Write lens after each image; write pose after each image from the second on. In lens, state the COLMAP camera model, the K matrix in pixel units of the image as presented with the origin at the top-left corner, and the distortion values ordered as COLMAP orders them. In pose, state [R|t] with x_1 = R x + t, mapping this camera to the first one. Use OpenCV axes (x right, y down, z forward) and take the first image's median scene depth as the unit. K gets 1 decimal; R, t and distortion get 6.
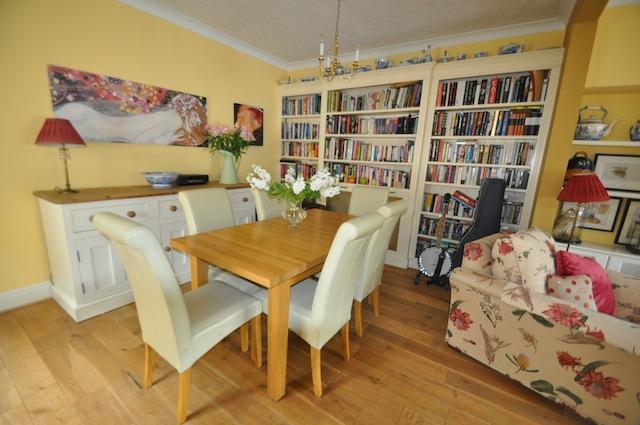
lens RADIAL K [[274.5, 0, 316.4], [0, 274.5, 217.6], [0, 0, 1]] dist [-0.026508, -0.000772]
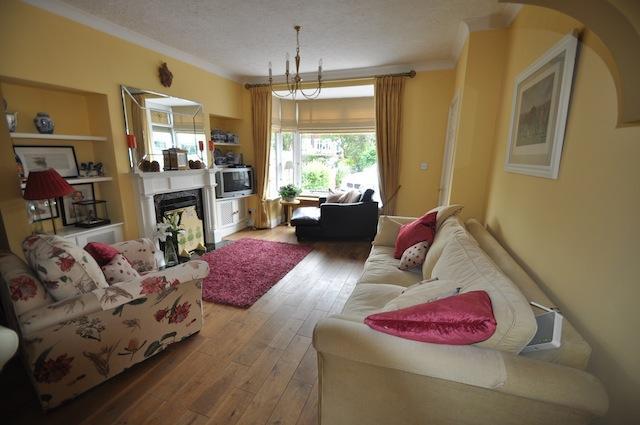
lens RADIAL K [[274.5, 0, 316.4], [0, 274.5, 217.6], [0, 0, 1]] dist [-0.026508, -0.000772]
pose [[-0.278116, -0.259683, 0.924779, -0.195893], [0.181676, 0.931164, 0.316112, -0.099602], [-0.943210, 0.255926, -0.211793, 0.235920]]
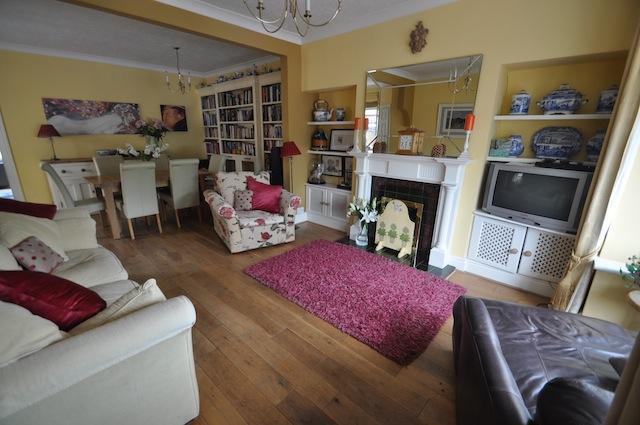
lens RADIAL K [[274.5, 0, 316.4], [0, 274.5, 217.6], [0, 0, 1]] dist [-0.026508, -0.000772]
pose [[0.992131, 0.005708, -0.125076, 1.155908], [0.003254, 0.997447, 0.071333, 0.180028], [0.125164, -0.071178, 0.989580, -0.711033]]
